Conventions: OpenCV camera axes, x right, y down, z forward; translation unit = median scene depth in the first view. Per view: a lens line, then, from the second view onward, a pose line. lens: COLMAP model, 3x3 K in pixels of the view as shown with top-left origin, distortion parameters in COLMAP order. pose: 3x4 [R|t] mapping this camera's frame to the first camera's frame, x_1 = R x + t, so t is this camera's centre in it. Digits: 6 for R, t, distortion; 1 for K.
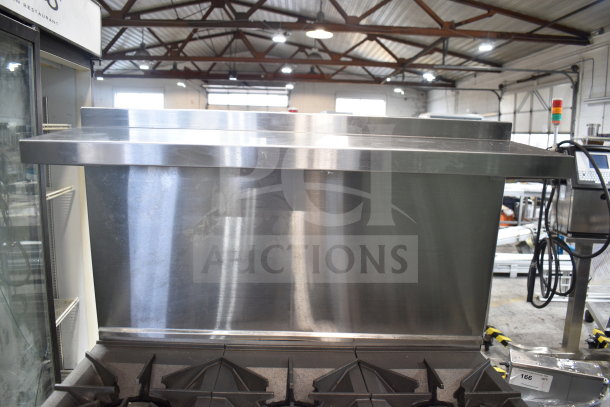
lens RADIAL K [[469.9, 0, 305.0], [0, 469.9, 203.5], [0, 0, 1]] dist [-0.093641, 0.009734]
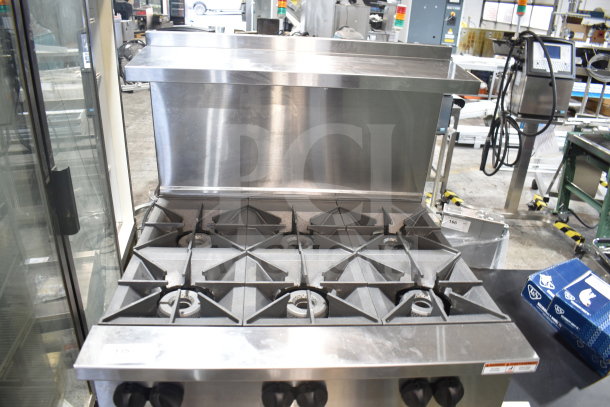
lens RADIAL K [[469.9, 0, 305.0], [0, 469.9, 203.5], [0, 0, 1]] dist [-0.093641, 0.009734]
pose [[0.998854, 0.003272, 0.047750, -0.023553], [-0.016656, 0.959063, 0.282704, -0.035939], [-0.044871, -0.283175, 0.958018, -0.159259]]
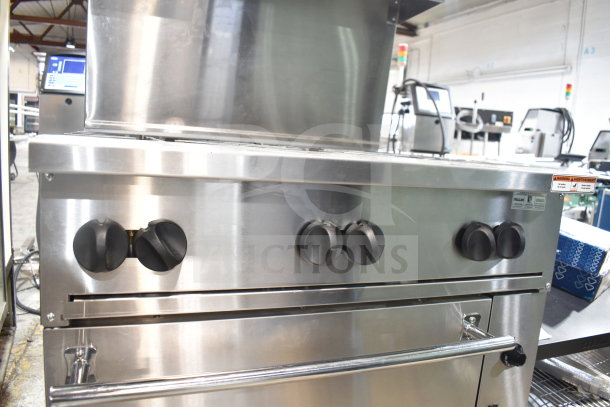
lens RADIAL K [[469.9, 0, 305.0], [0, 469.9, 203.5], [0, 0, 1]] dist [-0.093641, 0.009734]
pose [[0.943037, -0.009332, 0.332557, -0.115202], [0.001542, 0.999718, 0.023681, 0.166094], [-0.332684, -0.021819, 0.942786, -0.103277]]
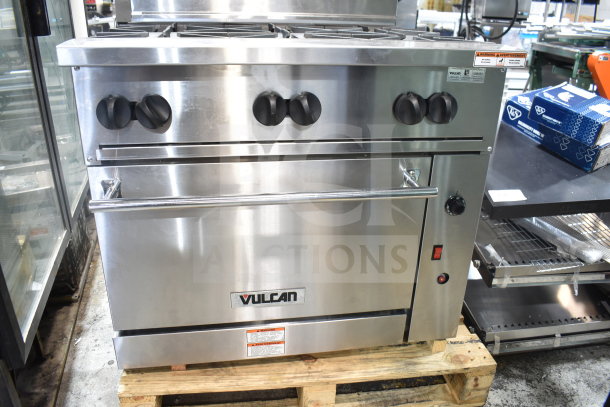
lens RADIAL K [[483.3, 0, 305.0], [0, 483.3, 203.5], [0, 0, 1]] dist [-0.094427, 0.005366]
pose [[0.991480, -0.059616, 0.115816, -0.045573], [0.024879, 0.959421, 0.280879, 0.161716], [-0.127861, -0.275604, 0.952730, -0.219274]]
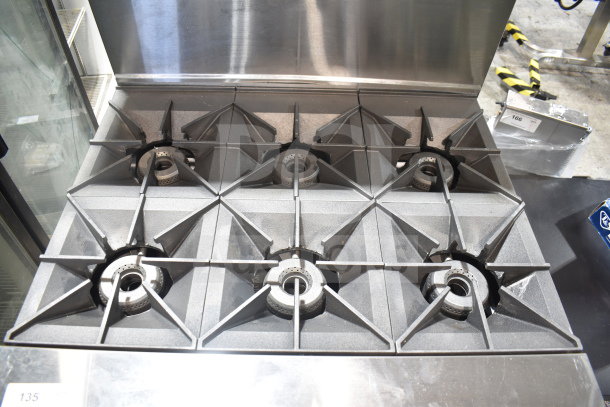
lens RADIAL K [[469.9, 0, 305.0], [0, 469.9, 203.5], [0, 0, 1]] dist [-0.093641, 0.009734]
pose [[0.999295, 0.025272, -0.027756, 0.008321], [-0.001372, 0.763526, 0.645776, -0.067117], [0.037512, -0.645283, 0.763022, 0.007599]]
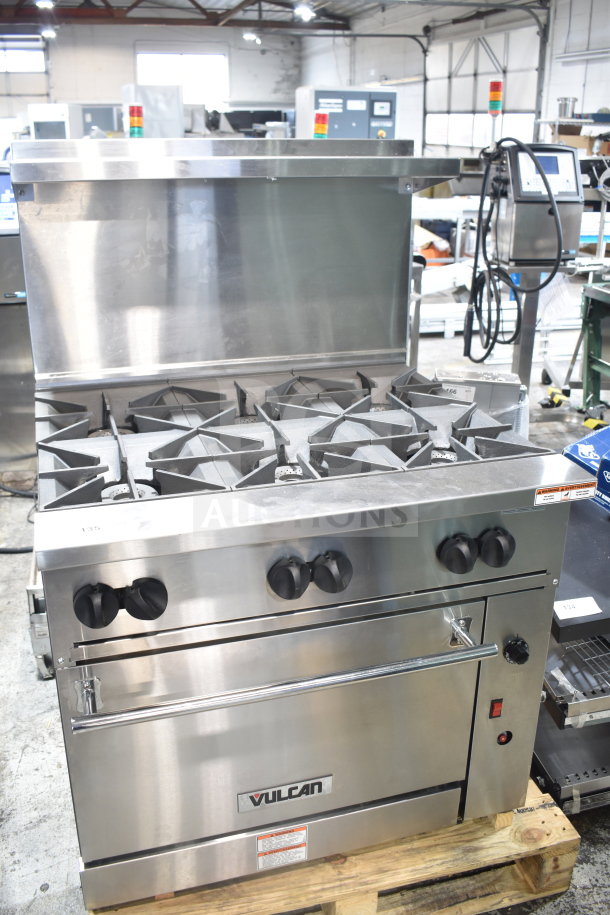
lens RADIAL K [[828.4, 0, 305.0], [0, 828.4, 457.5], [0, 0, 1]] dist [-0.074399, -0.005656]
pose [[0.966590, -0.119954, 0.226526, -0.114533], [0.060919, 0.965925, 0.251551, 0.013369], [-0.248982, -0.229347, 0.940961, -0.296045]]
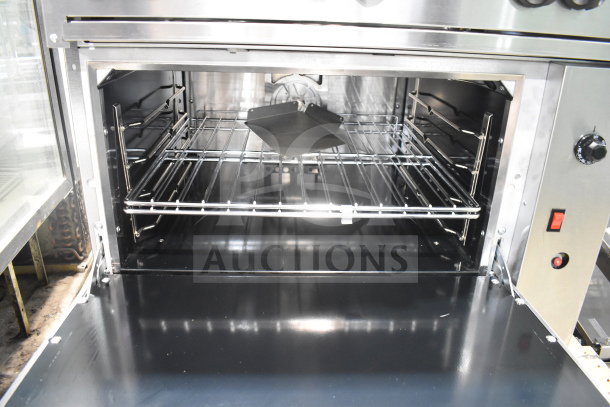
lens RADIAL K [[469.9, 0, 305.0], [0, 469.9, 203.5], [0, 0, 1]] dist [-0.093641, 0.009734]
pose [[0.999949, -0.003741, 0.009329, -0.036633], [0.001139, 0.964342, 0.264658, 0.241155], [-0.009987, -0.264634, 0.964297, -0.104961]]
